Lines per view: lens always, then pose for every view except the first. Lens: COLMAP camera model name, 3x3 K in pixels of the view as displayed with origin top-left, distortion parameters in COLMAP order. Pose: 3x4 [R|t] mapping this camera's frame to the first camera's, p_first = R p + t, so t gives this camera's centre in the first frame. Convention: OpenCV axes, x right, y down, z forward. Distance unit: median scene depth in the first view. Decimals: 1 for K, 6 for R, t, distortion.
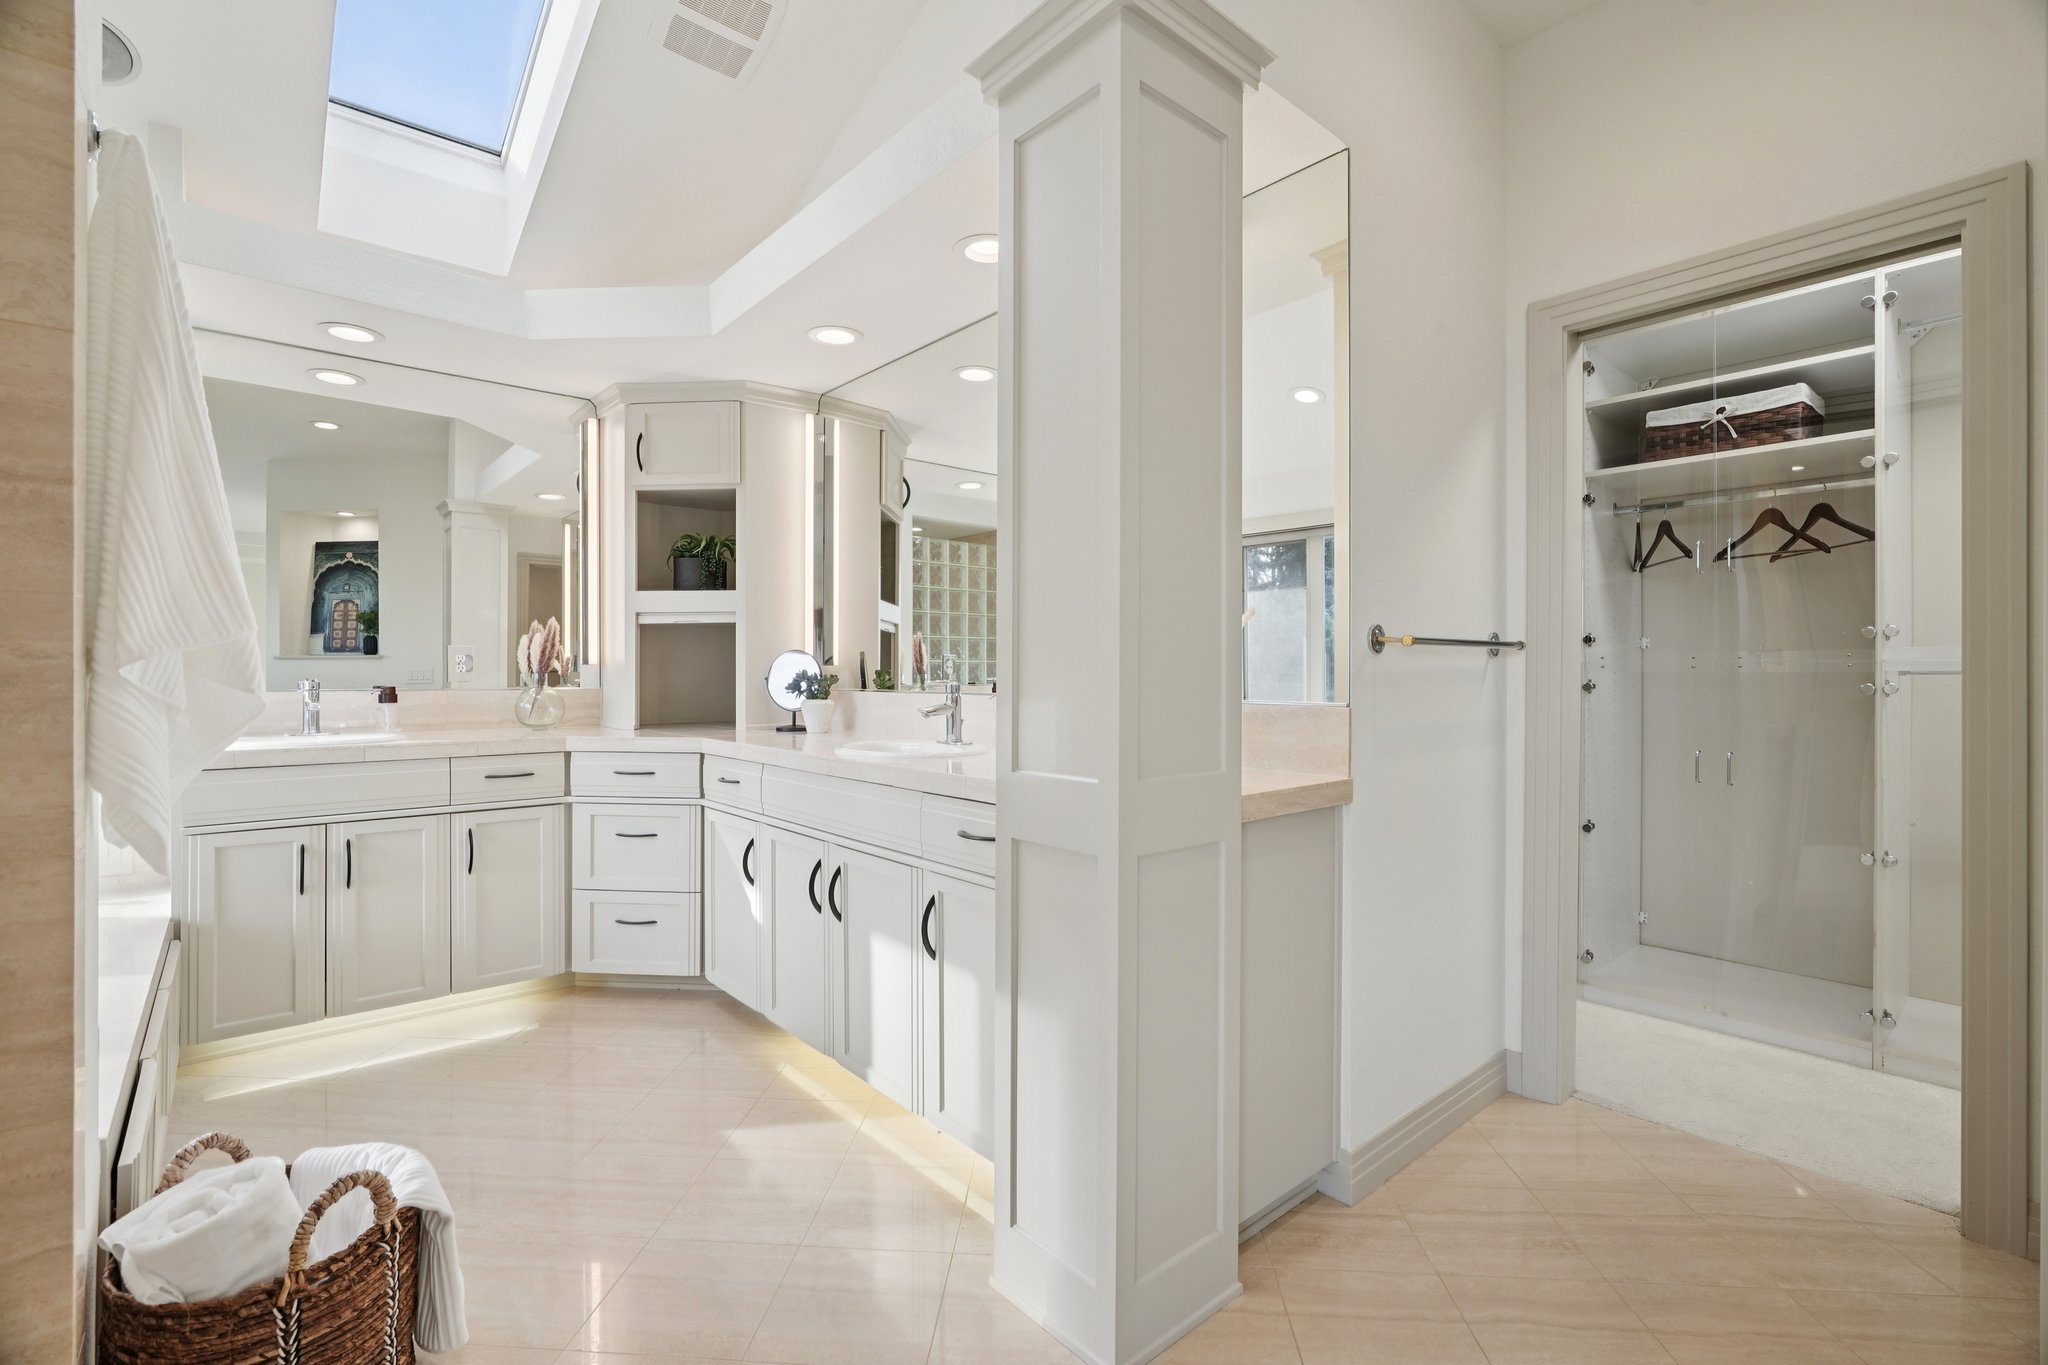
lens RADIAL K [[918.3, 0, 1019.8], [0, 918.3, 680.6], [0, 0, 1]] dist [-0.004105, 0.000744]
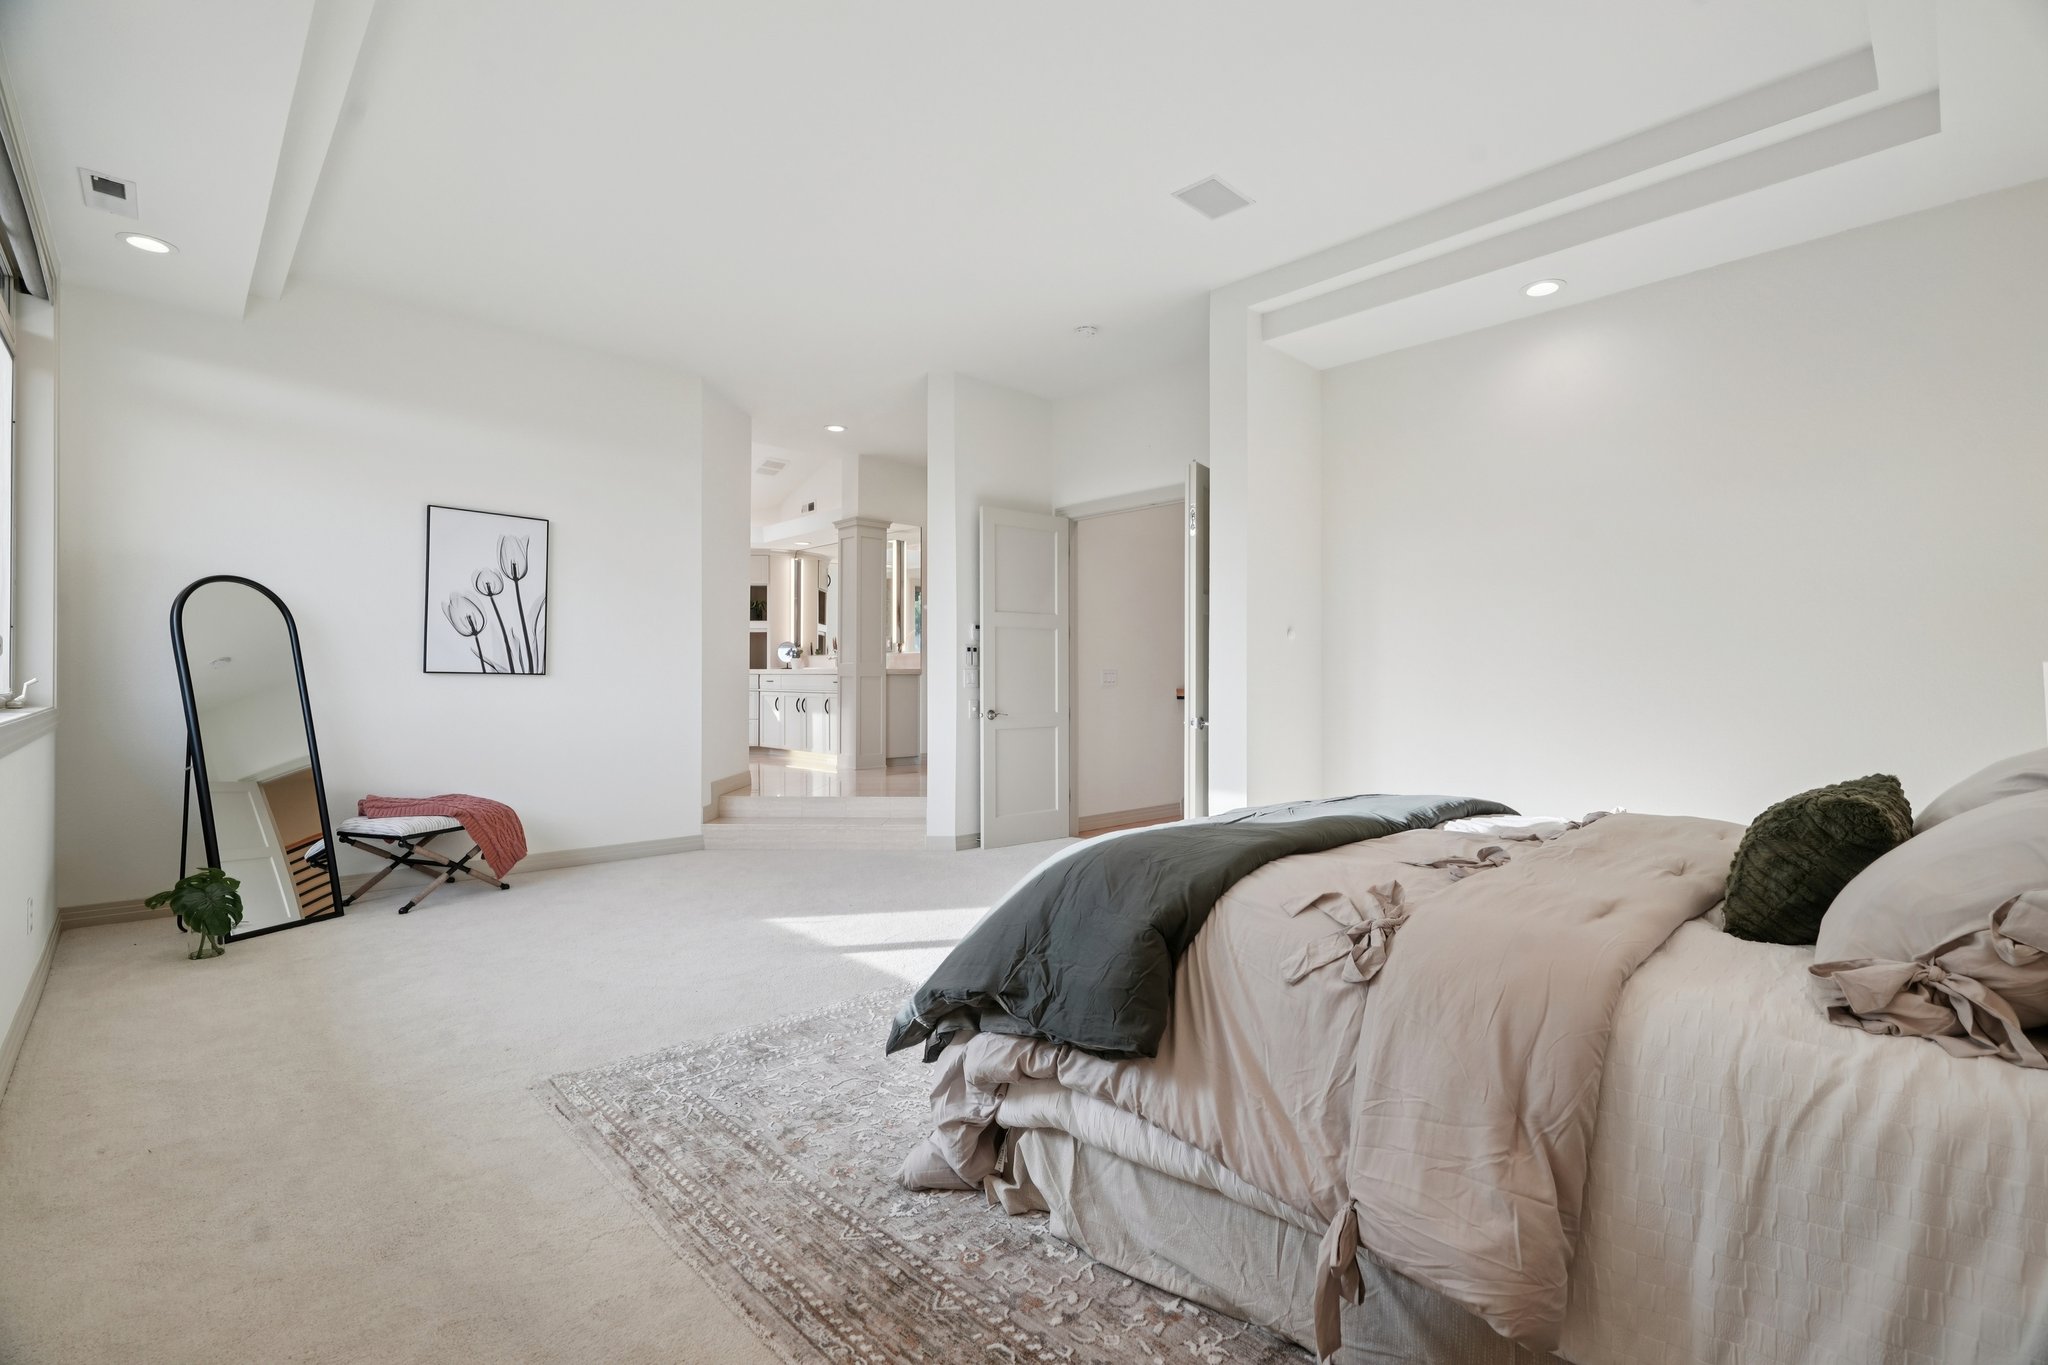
lens RADIAL K [[918.3, 0, 1019.8], [0, 918.3, 680.6], [0, 0, 1]] dist [-0.004105, 0.000744]
pose [[0.998961, -0.001827, 0.045527, 0.358409], [0.002007, 0.999990, -0.003916, 0.104708], [-0.045520, 0.004003, 0.998955, -1.950673]]
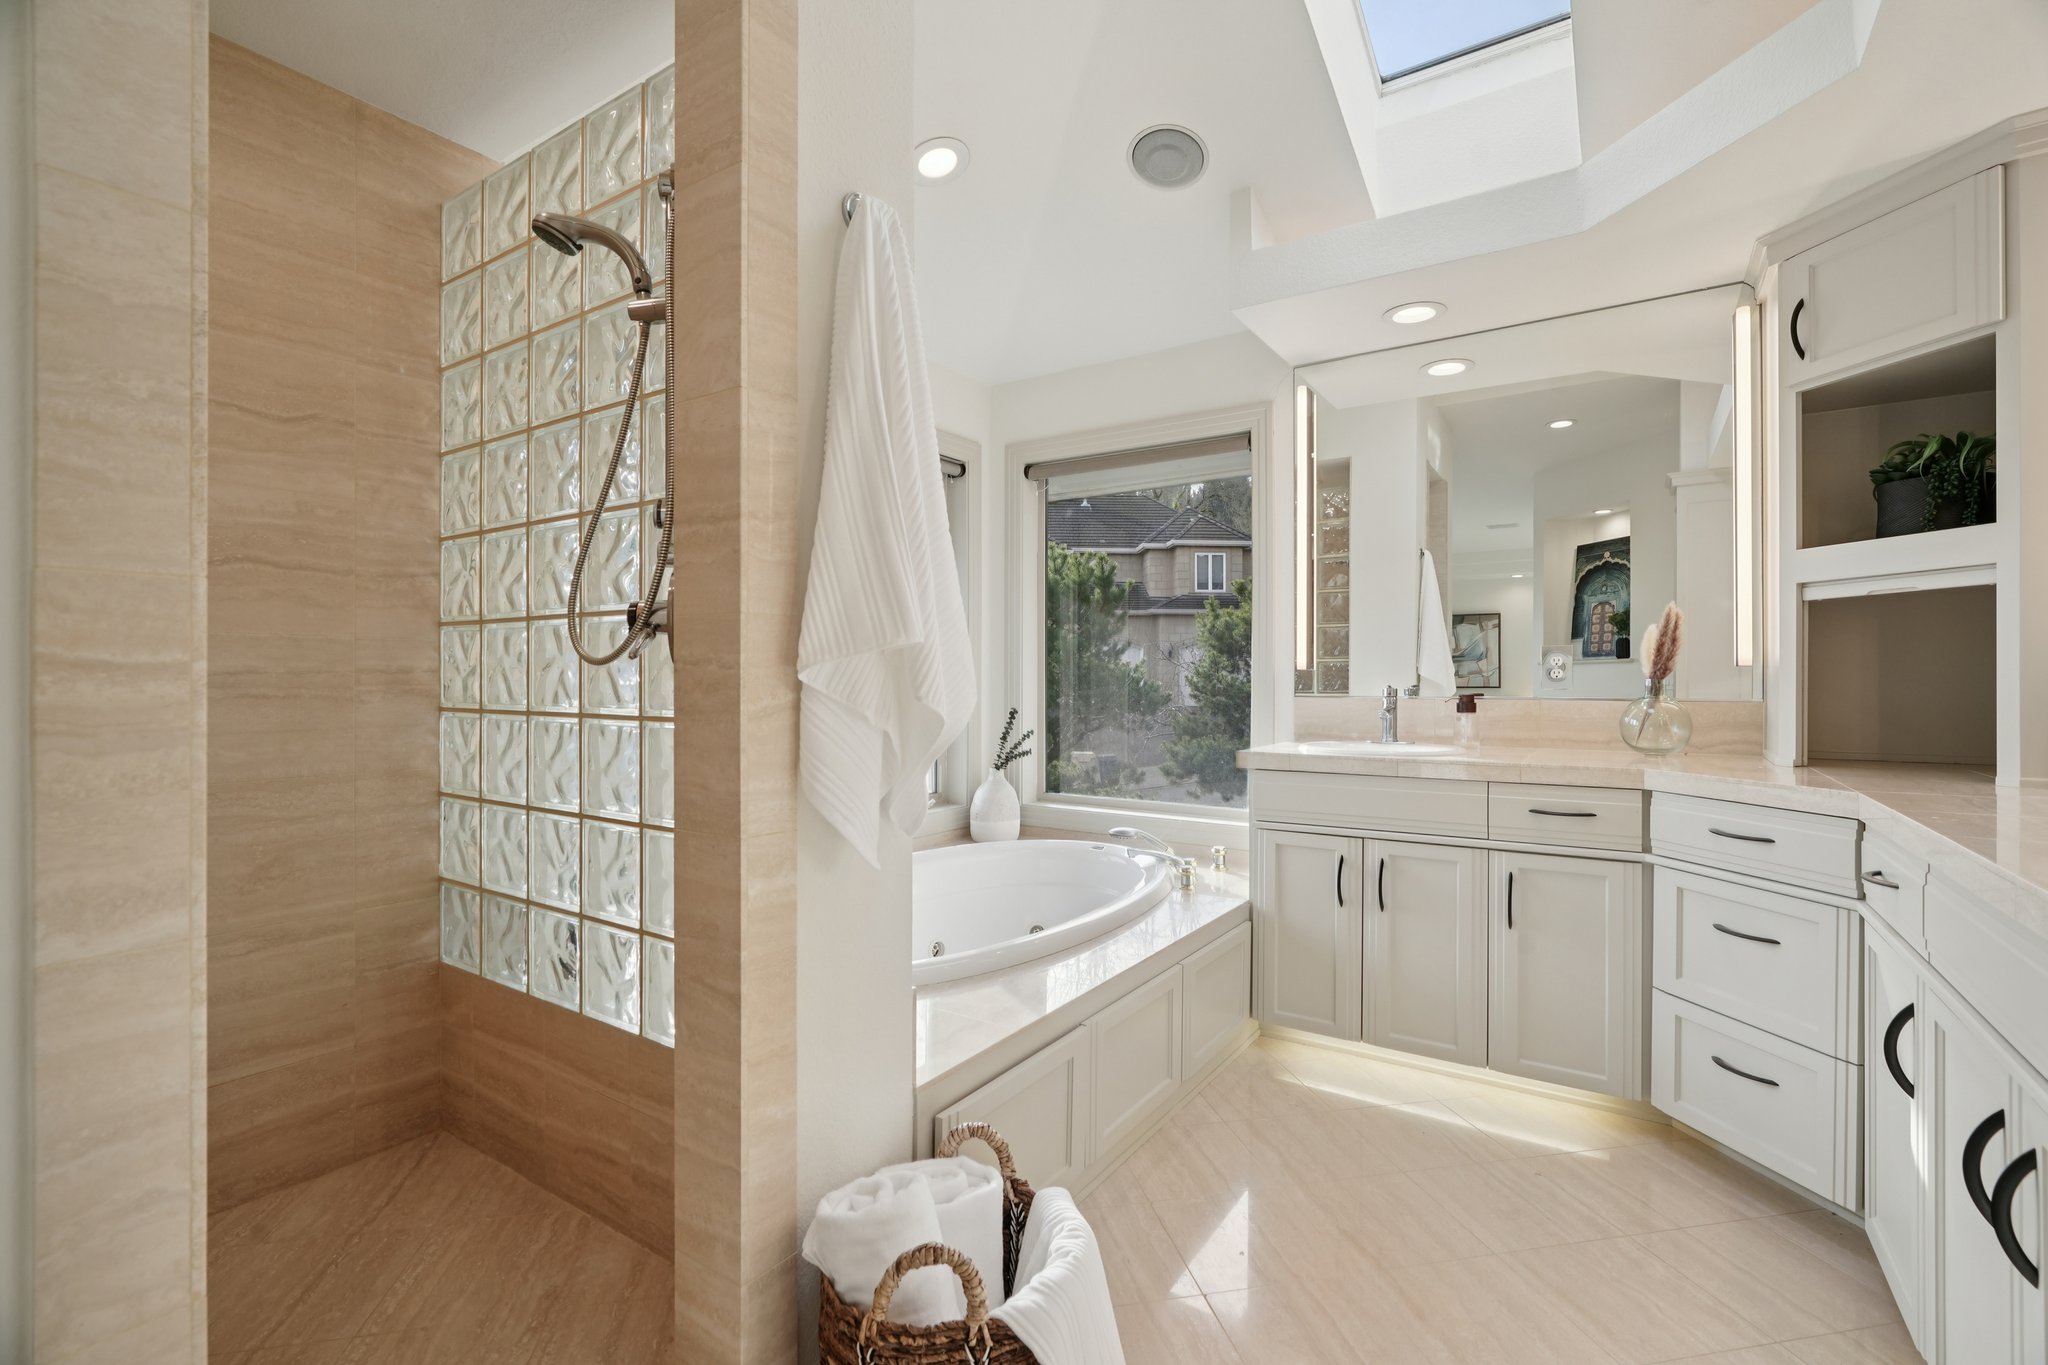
lens RADIAL K [[918.3, 0, 1019.8], [0, 918.3, 680.6], [0, 0, 1]] dist [-0.004105, 0.000744]
pose [[0.261809, 0.000339, -0.965120, 0.055247], [-0.005562, 0.999984, -0.001158, -0.003027], [0.965104, 0.005671, 0.261806, 0.316525]]
